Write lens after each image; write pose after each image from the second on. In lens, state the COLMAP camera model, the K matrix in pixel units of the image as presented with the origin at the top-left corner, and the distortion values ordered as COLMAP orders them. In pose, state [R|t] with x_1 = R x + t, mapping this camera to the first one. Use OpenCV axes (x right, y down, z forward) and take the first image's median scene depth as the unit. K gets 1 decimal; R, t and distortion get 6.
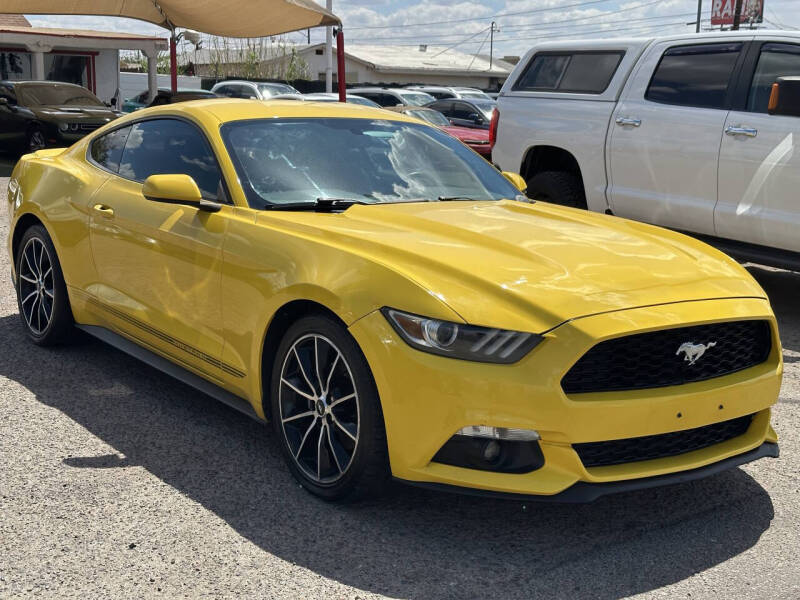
lens RADIAL K [[1123.3, 0, 400.1], [0, 1123.3, 295.2], [0, 0, 1]] dist [0.107900, 0.000000]
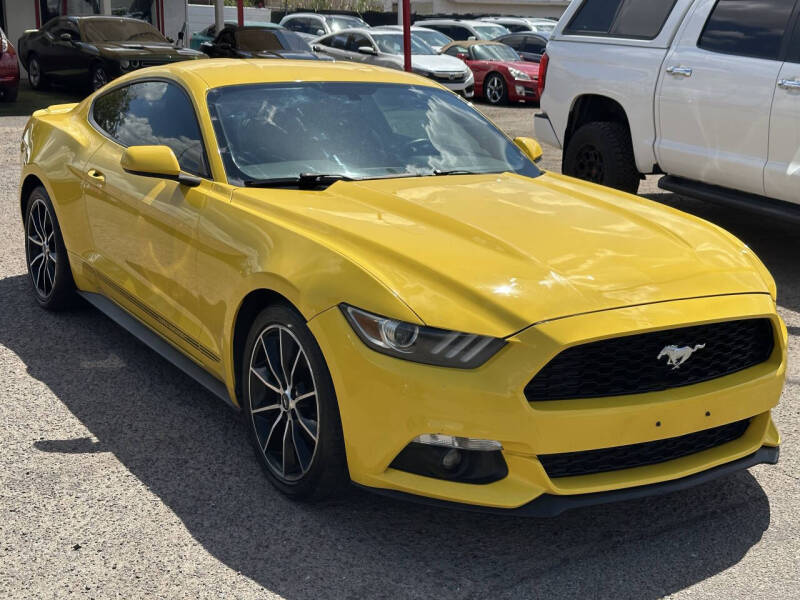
lens RADIAL K [[1123.3, 0, 402.2], [0, 1123.3, 301.2], [0, 0, 1]] dist [0.107900, 0.000000]
pose [[0.997267, 0.017476, -0.071779, 0.092530], [-0.012601, 0.997618, 0.067817, -0.049910], [0.072793, -0.066727, 0.995112, 0.061199]]
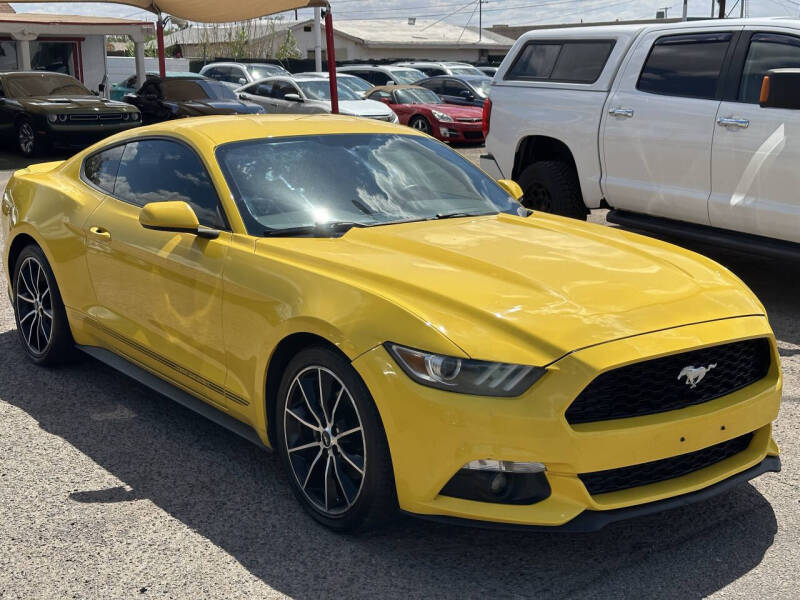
lens RADIAL K [[1123.3, 0, 414.6], [0, 1123.3, 287.4], [0, 0, 1]] dist [0.107900, 0.000000]
pose [[0.999409, -0.030287, 0.016246, -0.004080], [0.029942, 0.999331, 0.021023, -0.052516], [-0.016872, -0.020524, 0.999647, -0.002605]]
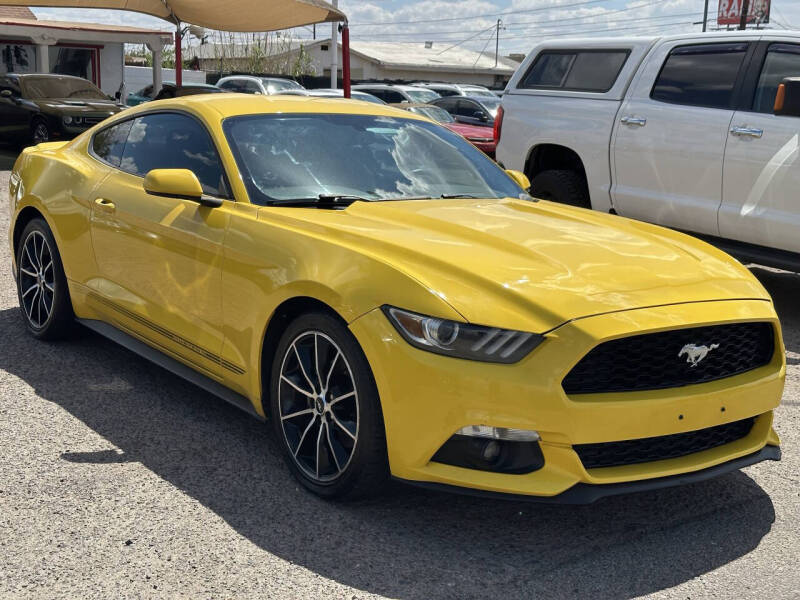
lens RADIAL K [[1123.3, 0, 400.8], [0, 1123.3, 295.6], [0, 0, 1]] dist [0.107900, 0.000000]
pose [[0.999938, 0.010955, -0.002064, 0.001661], [-0.010948, 0.999935, 0.003175, -0.000924], [0.002099, -0.003152, 0.999993, 0.006336]]
